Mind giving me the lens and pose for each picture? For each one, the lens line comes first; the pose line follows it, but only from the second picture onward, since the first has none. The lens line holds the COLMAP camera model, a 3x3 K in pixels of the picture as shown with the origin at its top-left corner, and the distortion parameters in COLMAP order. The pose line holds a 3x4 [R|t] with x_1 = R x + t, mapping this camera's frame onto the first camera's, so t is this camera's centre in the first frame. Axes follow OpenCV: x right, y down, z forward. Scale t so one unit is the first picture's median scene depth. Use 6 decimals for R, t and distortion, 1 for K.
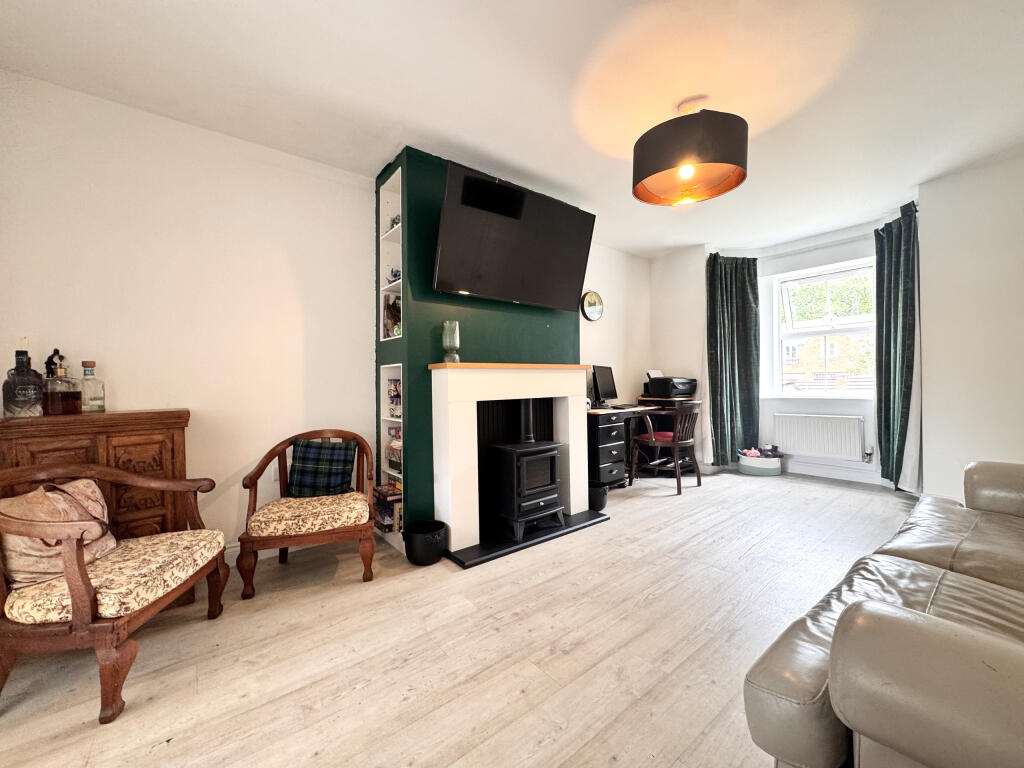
lens RADIAL K [[410.0, 0, 512.0], [0, 410.0, 384.0], [0, 0, 1]] dist [-0.002034, -0.000201]
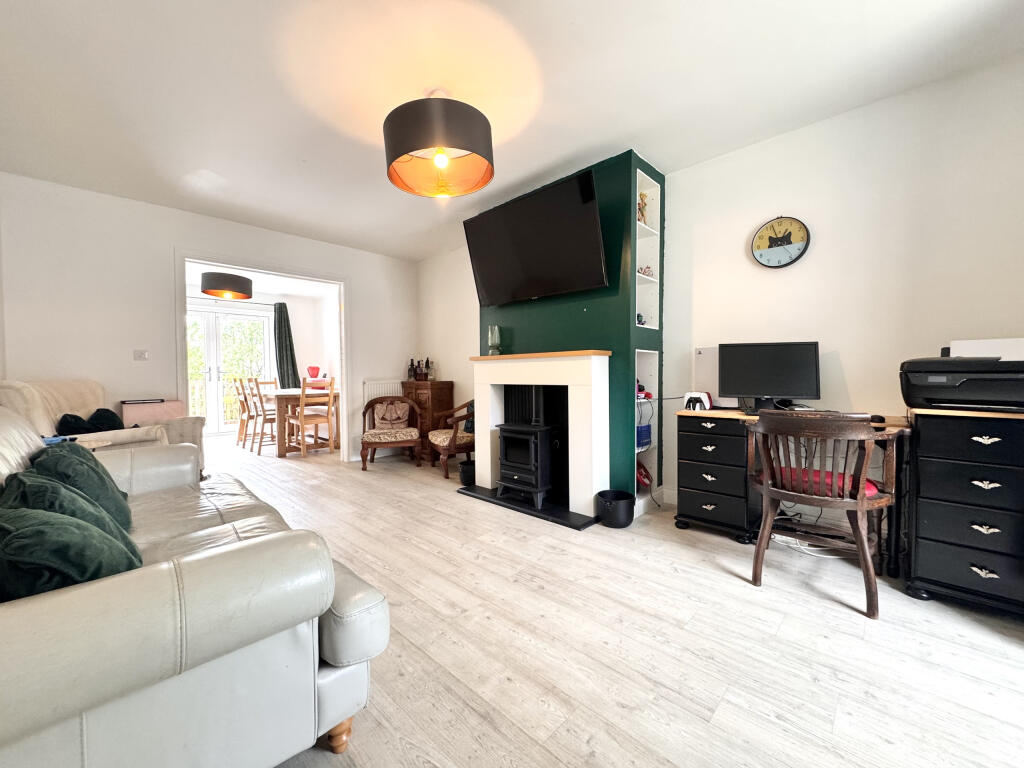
lens RADIAL K [[410.0, 0, 512.0], [0, 410.0, 384.0], [0, 0, 1]] dist [-0.002034, -0.000201]
pose [[0.125881, 0.043917, -0.991073, 1.120306], [0.004768, 0.998981, 0.044873, -0.016767], [0.992034, -0.010374, 0.125543, 0.799759]]
